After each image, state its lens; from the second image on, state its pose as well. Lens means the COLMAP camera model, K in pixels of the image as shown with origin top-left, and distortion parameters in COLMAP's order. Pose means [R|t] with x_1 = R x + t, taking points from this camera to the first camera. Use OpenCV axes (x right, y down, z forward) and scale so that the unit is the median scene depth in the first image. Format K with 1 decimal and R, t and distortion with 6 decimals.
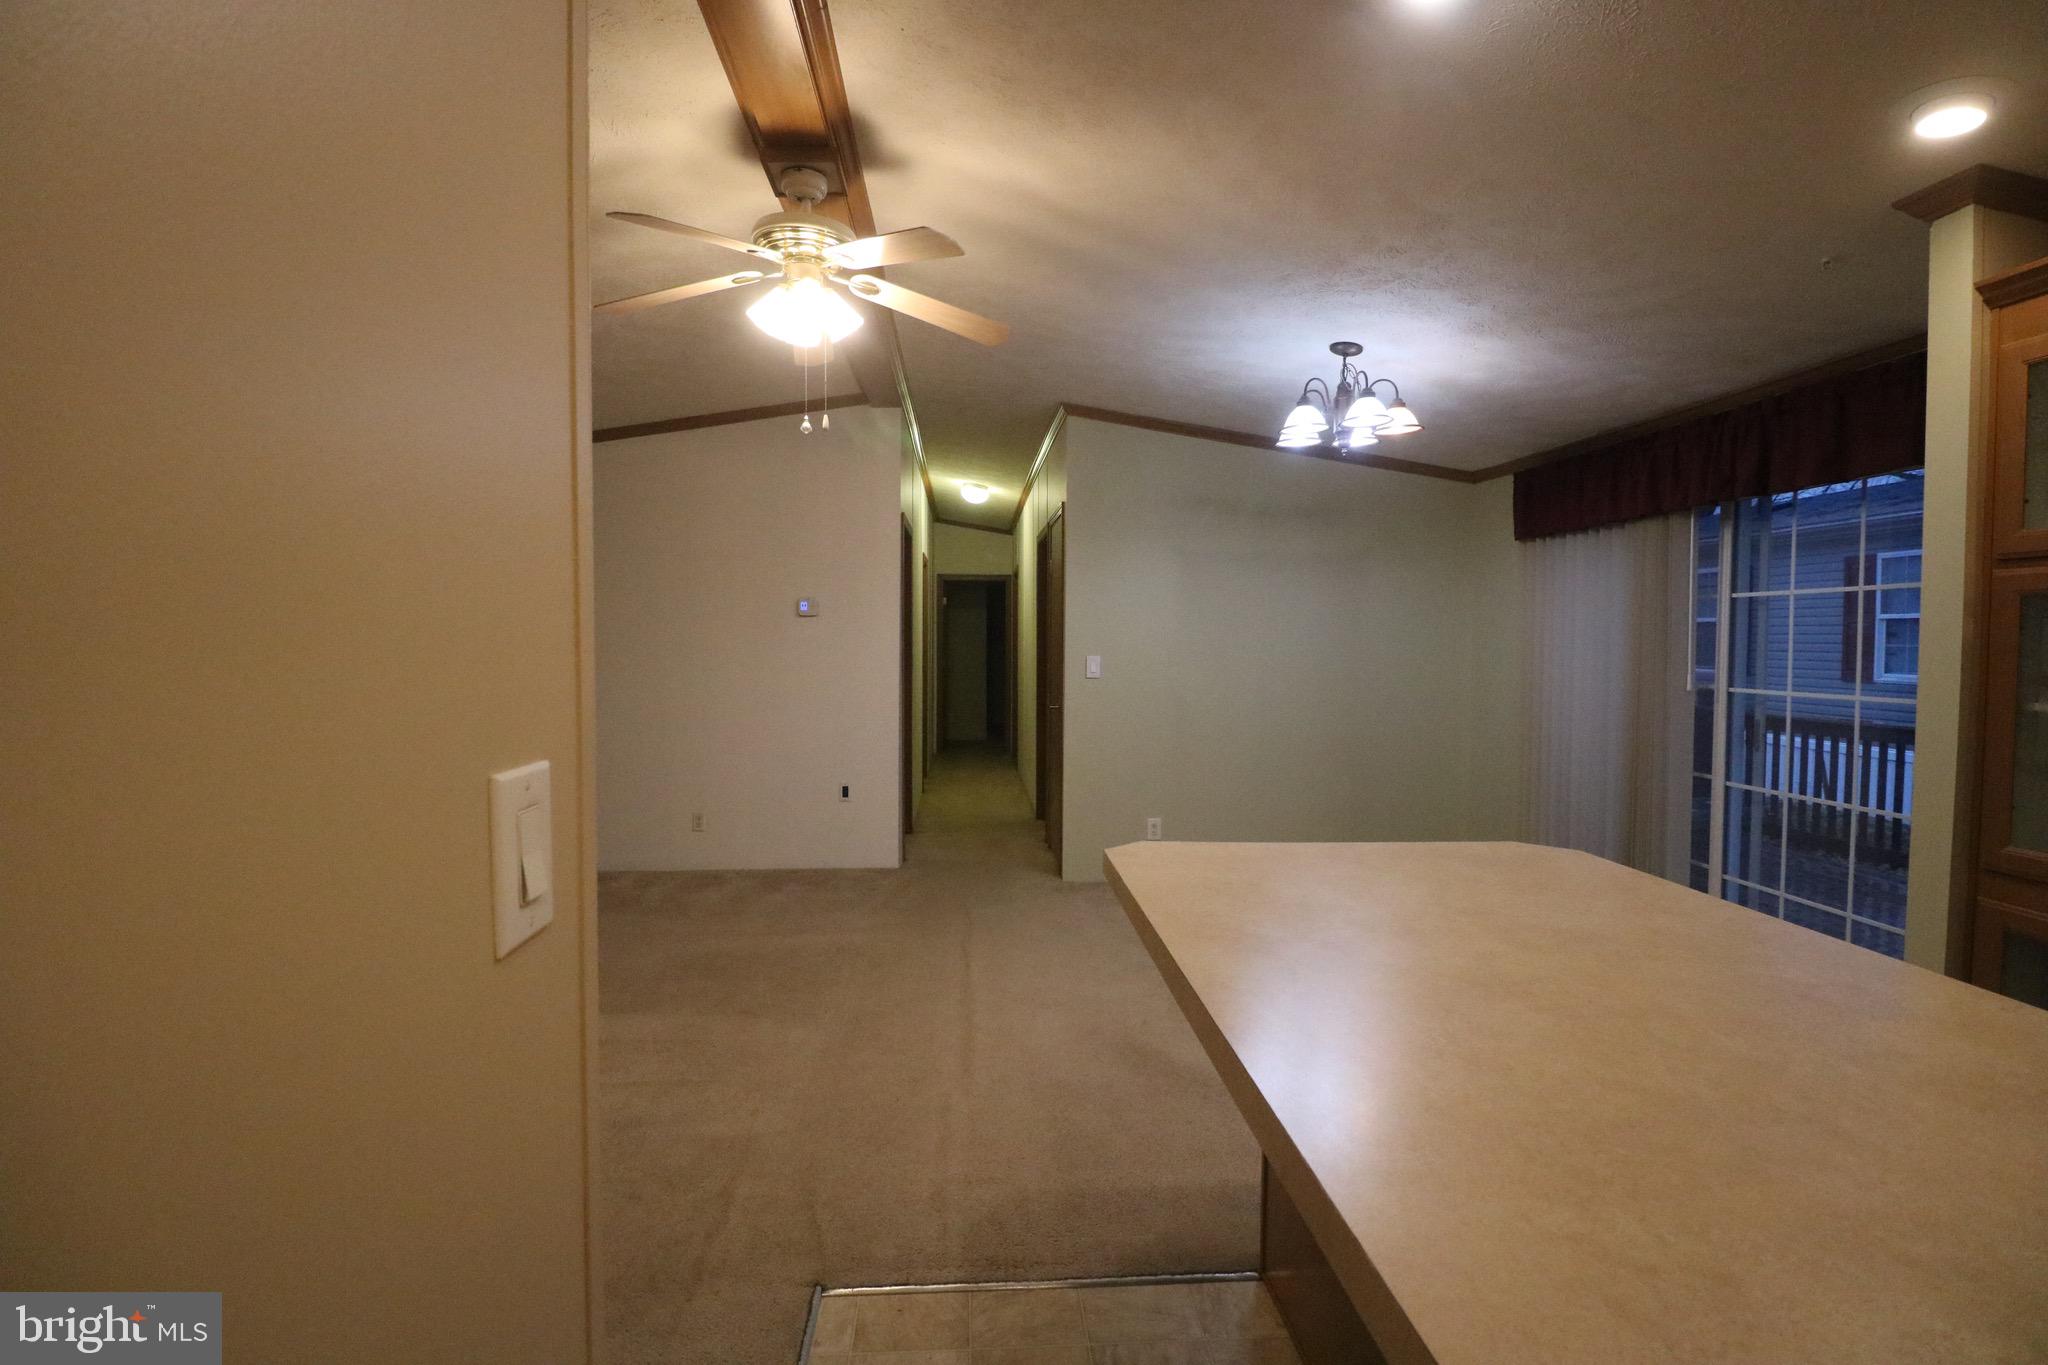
lens RADIAL K [[955.6, 0, 1020.9], [0, 955.6, 673.3], [0, 0, 1]] dist [-0.001937, -0.012558]
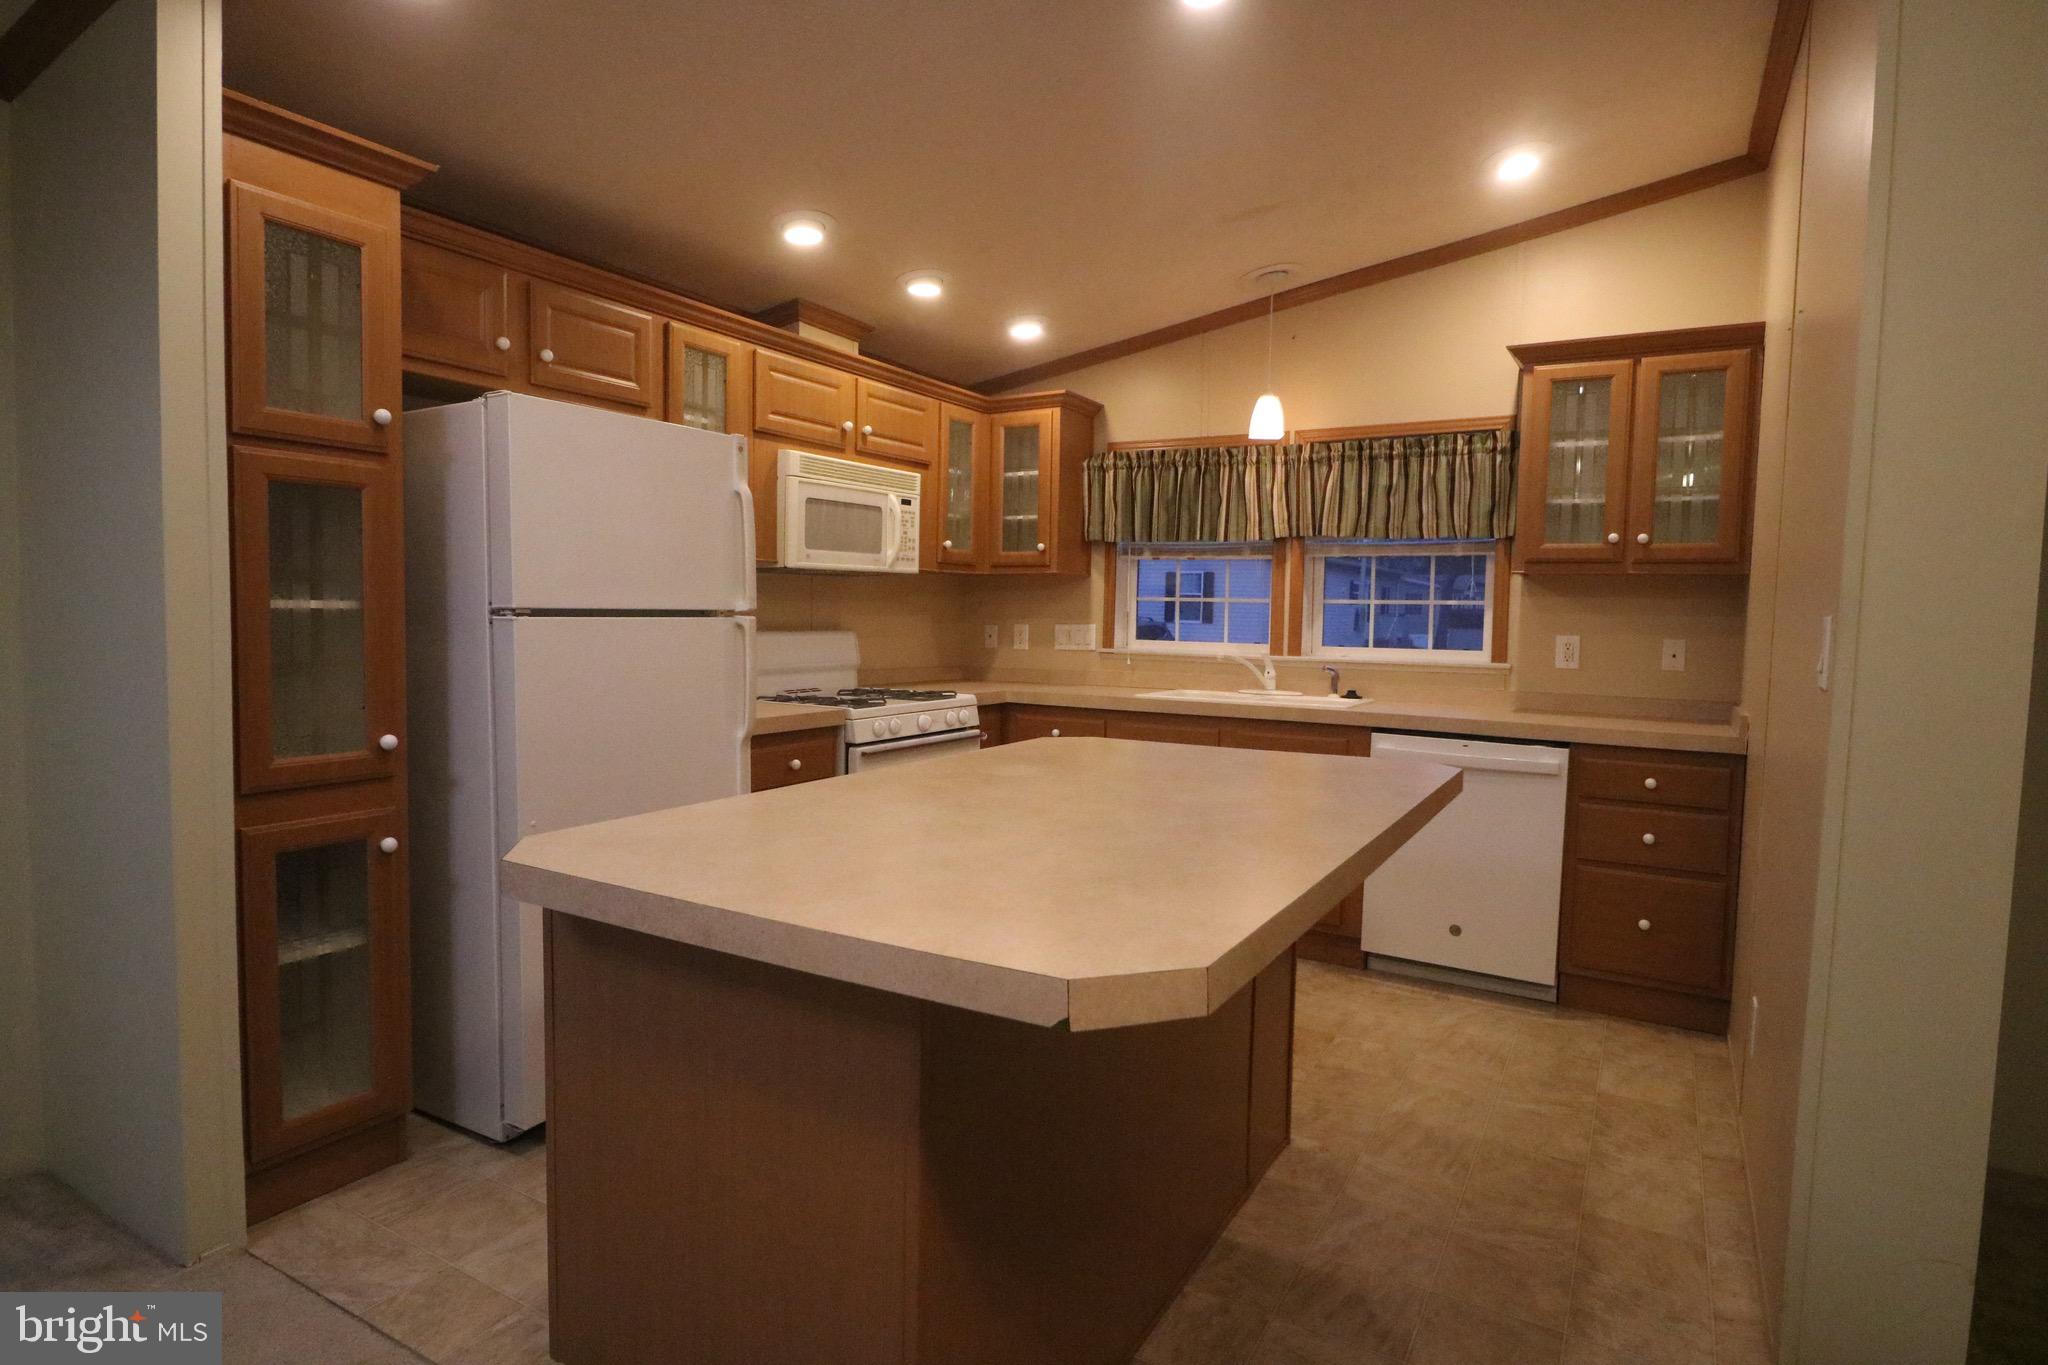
lens RADIAL K [[1095.0, 0, 1020.3], [0, 1095.0, 675.0], [0, 0, 1]] dist [-0.000991, -0.001731]
pose [[-0.832853, -0.058951, 0.550346, -0.067047], [-0.007177, 0.995379, 0.095760, -0.001281], [-0.553448, 0.075805, -0.829427, 0.830913]]
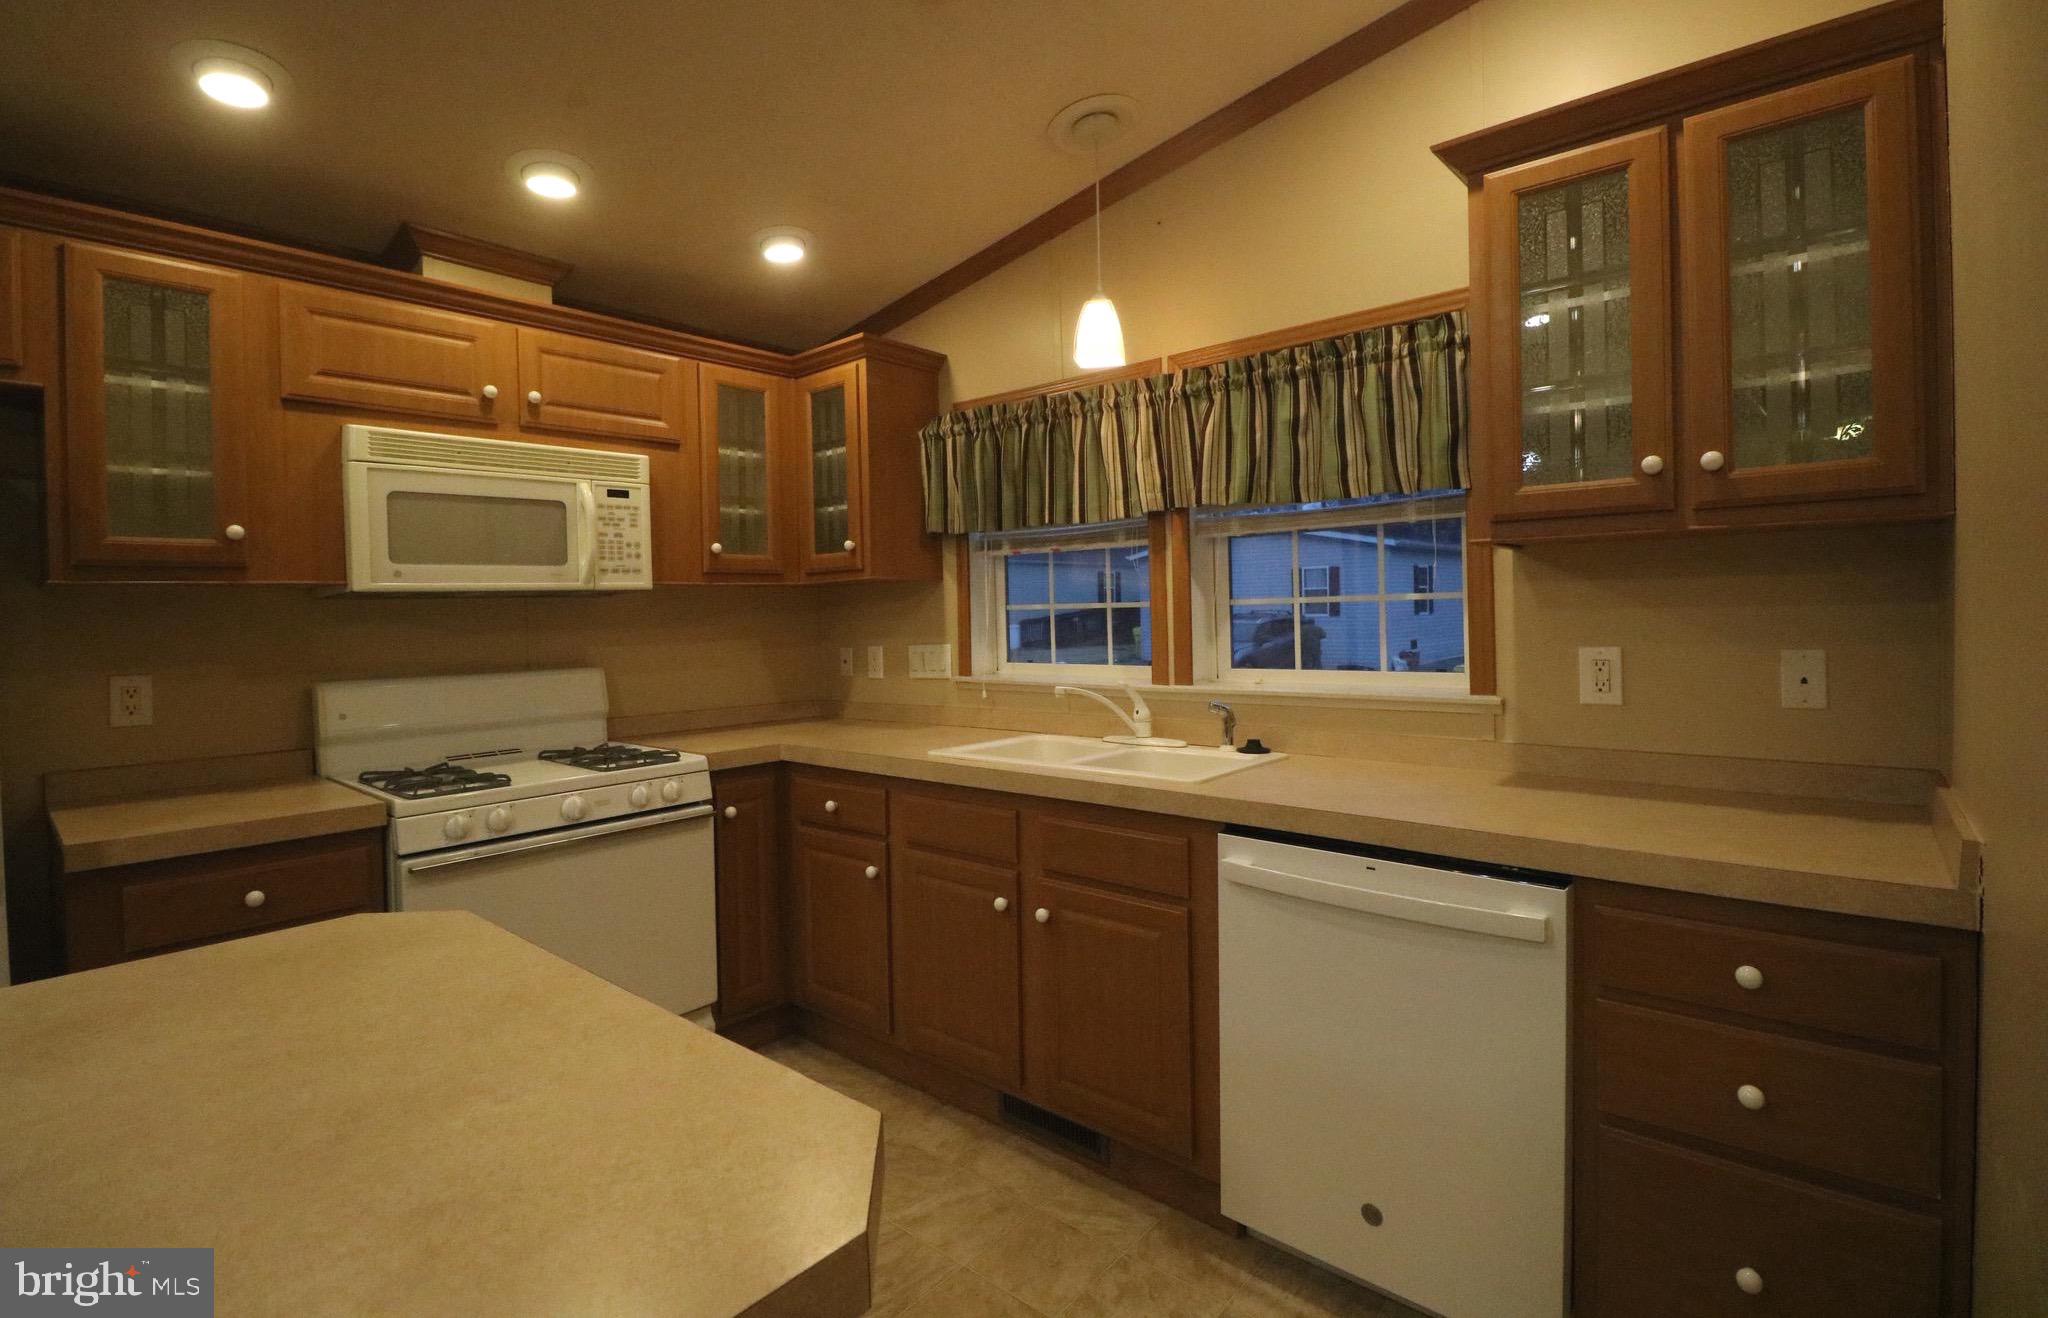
lens RADIAL K [[956.0, 0, 1016.7], [0, 956.0, 622.2], [0, 0, 1]] dist [-0.001660, -0.011664]
pose [[-0.718467, -0.001130, 0.695560, -0.059098], [0.040741, 0.998213, 0.043705, 0.008767], [-0.694367, 0.059738, -0.717138, 0.230389]]
